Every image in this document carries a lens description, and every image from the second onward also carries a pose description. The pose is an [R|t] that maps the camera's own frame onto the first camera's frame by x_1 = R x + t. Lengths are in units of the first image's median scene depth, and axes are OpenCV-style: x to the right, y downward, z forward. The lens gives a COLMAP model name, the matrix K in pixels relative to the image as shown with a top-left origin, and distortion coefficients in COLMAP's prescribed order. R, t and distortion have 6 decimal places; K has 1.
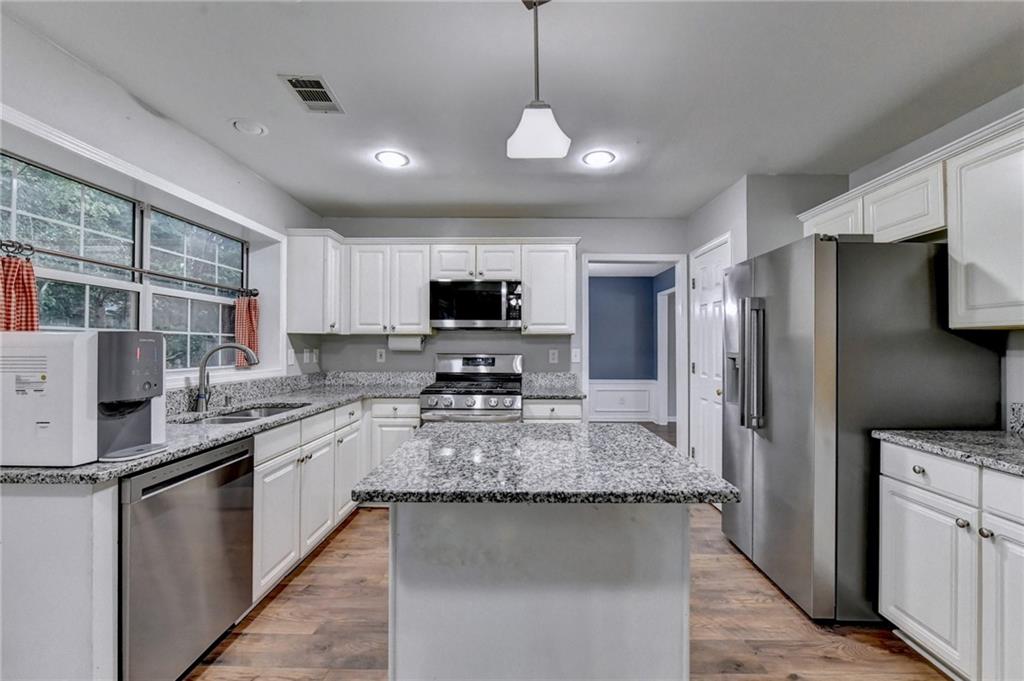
lens RADIAL K [[425.8, 0, 519.4], [0, 425.8, 342.9], [0, 0, 1]] dist [-0.010535, -0.001173]
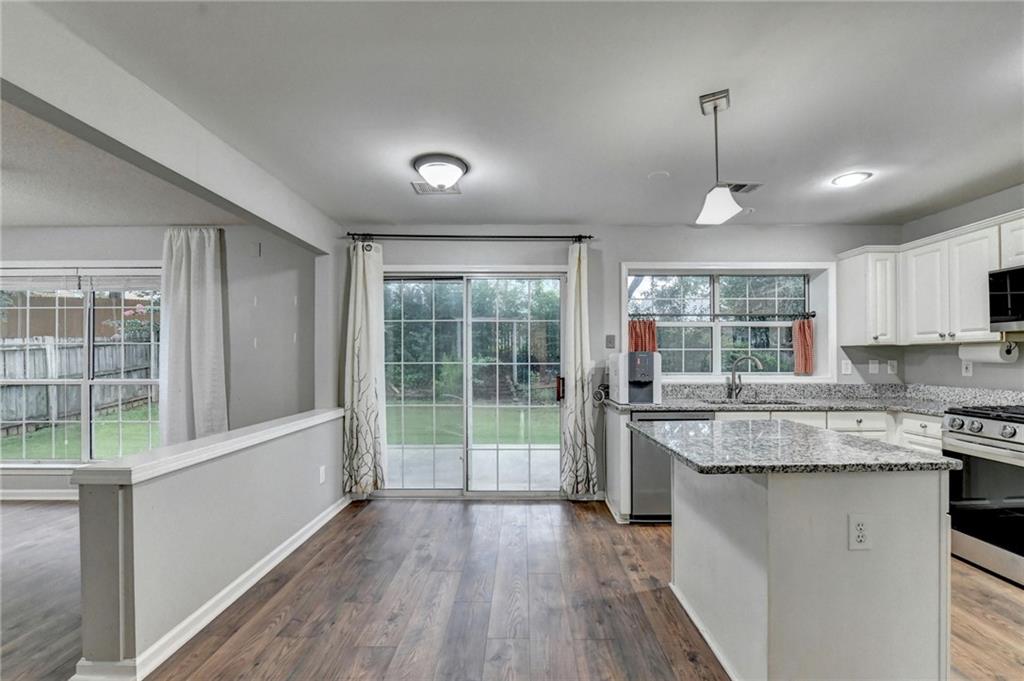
lens RADIAL K [[425.8, 0, 520.7], [0, 425.8, 355.1], [0, 0, 1]] dist [-0.010535, -0.001173]
pose [[0.007850, -0.009267, -0.999926, 0.590757], [0.011116, 0.999896, -0.009179, 0.002021], [0.999907, -0.011043, 0.007953, 0.135288]]
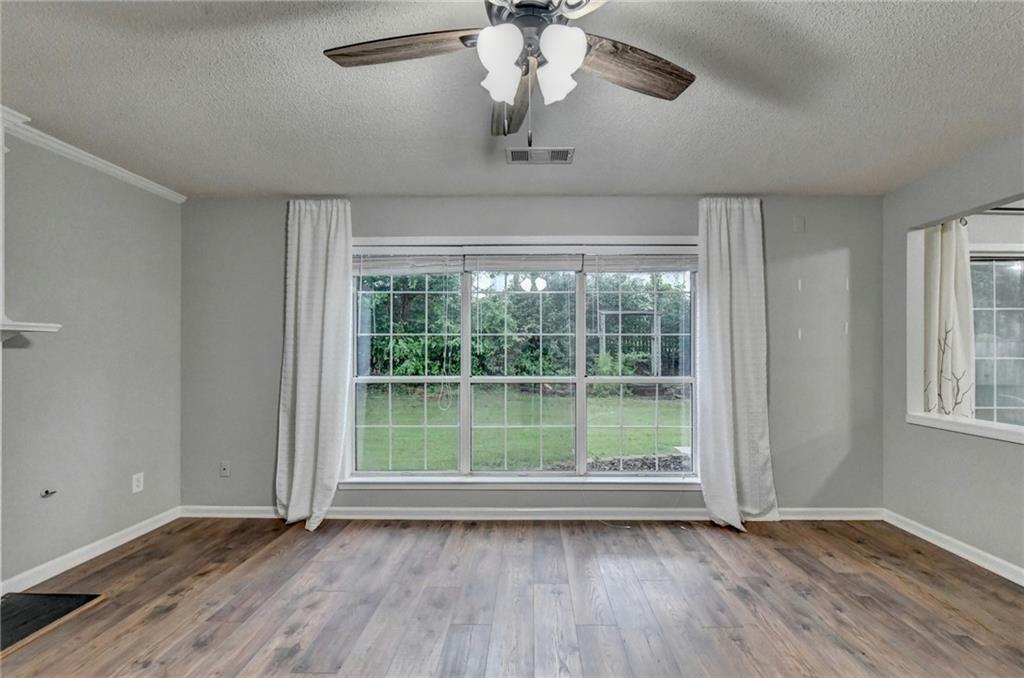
lens RADIAL K [[425.8, 0, 525.4], [0, 425.8, 329.8], [0, 0, 1]] dist [-0.010535, -0.001173]
pose [[-0.012559, -0.061082, -0.998054, 0.414109], [0.006866, 0.998104, -0.061172, -0.003312], [0.999898, -0.007621, -0.012116, -1.204320]]
